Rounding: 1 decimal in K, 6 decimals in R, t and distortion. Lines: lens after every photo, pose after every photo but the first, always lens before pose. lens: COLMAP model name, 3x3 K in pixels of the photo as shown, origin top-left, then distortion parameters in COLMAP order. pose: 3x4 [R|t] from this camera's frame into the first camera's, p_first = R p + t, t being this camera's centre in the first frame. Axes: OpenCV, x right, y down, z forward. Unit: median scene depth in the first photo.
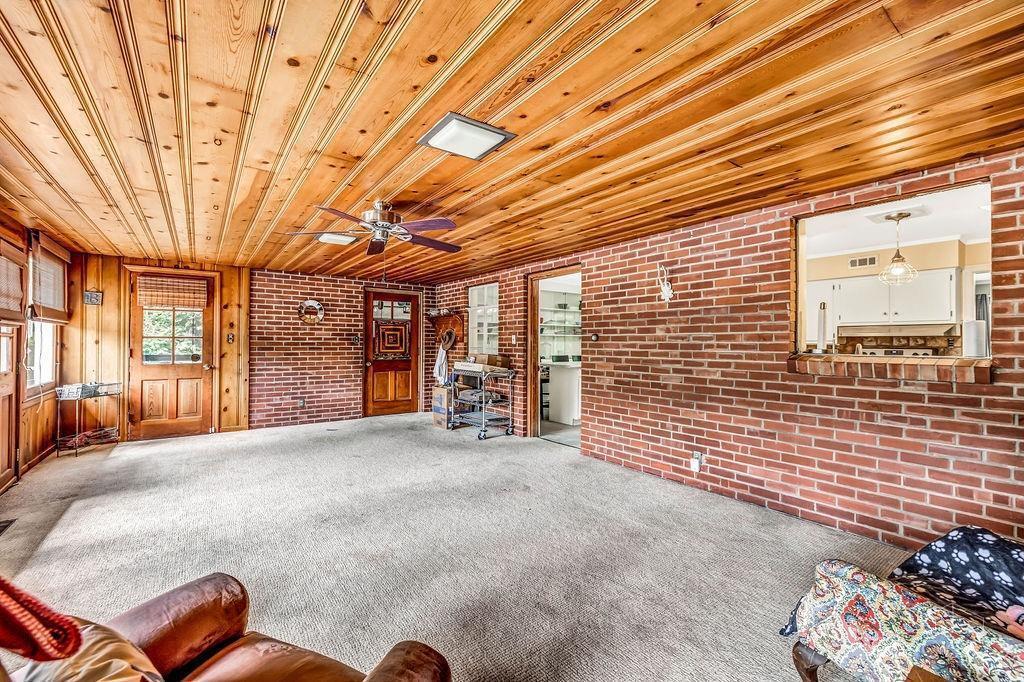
lens RADIAL K [[428.4, 0, 508.8], [0, 428.4, 339.4], [0, 0, 1]] dist [-0.001632, 0.000256]
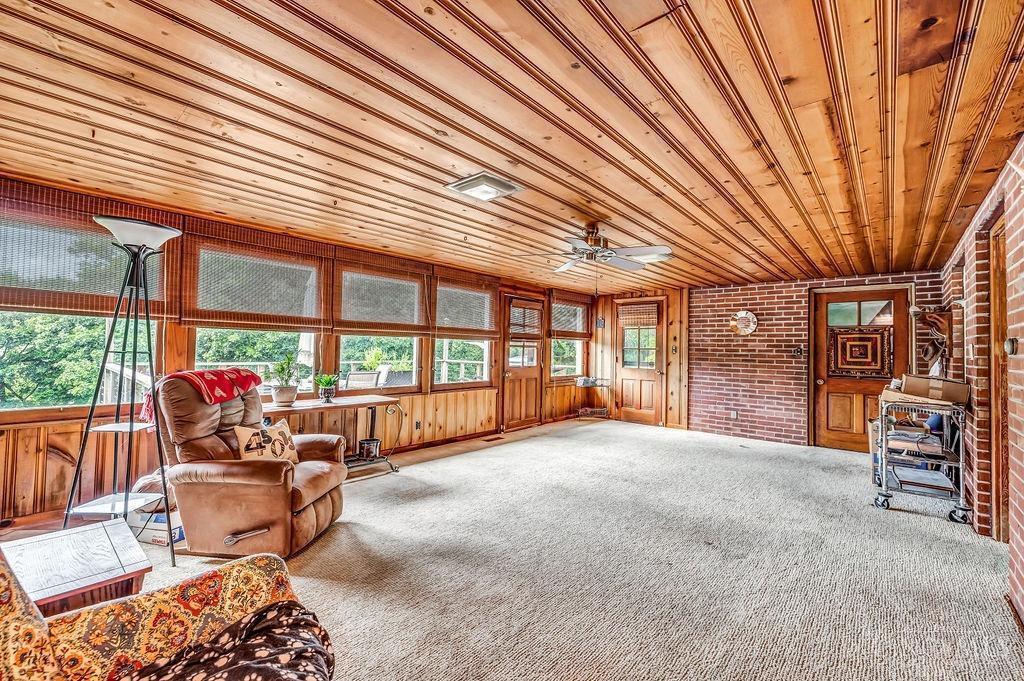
lens RADIAL K [[428.4, 0, 509.2], [0, 428.4, 339.8], [0, 0, 1]] dist [-0.001632, 0.000256]
pose [[0.219332, -0.021274, -0.975418, 0.387259], [-0.011039, 0.999644, -0.024284, 0.004008], [0.975588, 0.016094, 0.219019, 0.272631]]
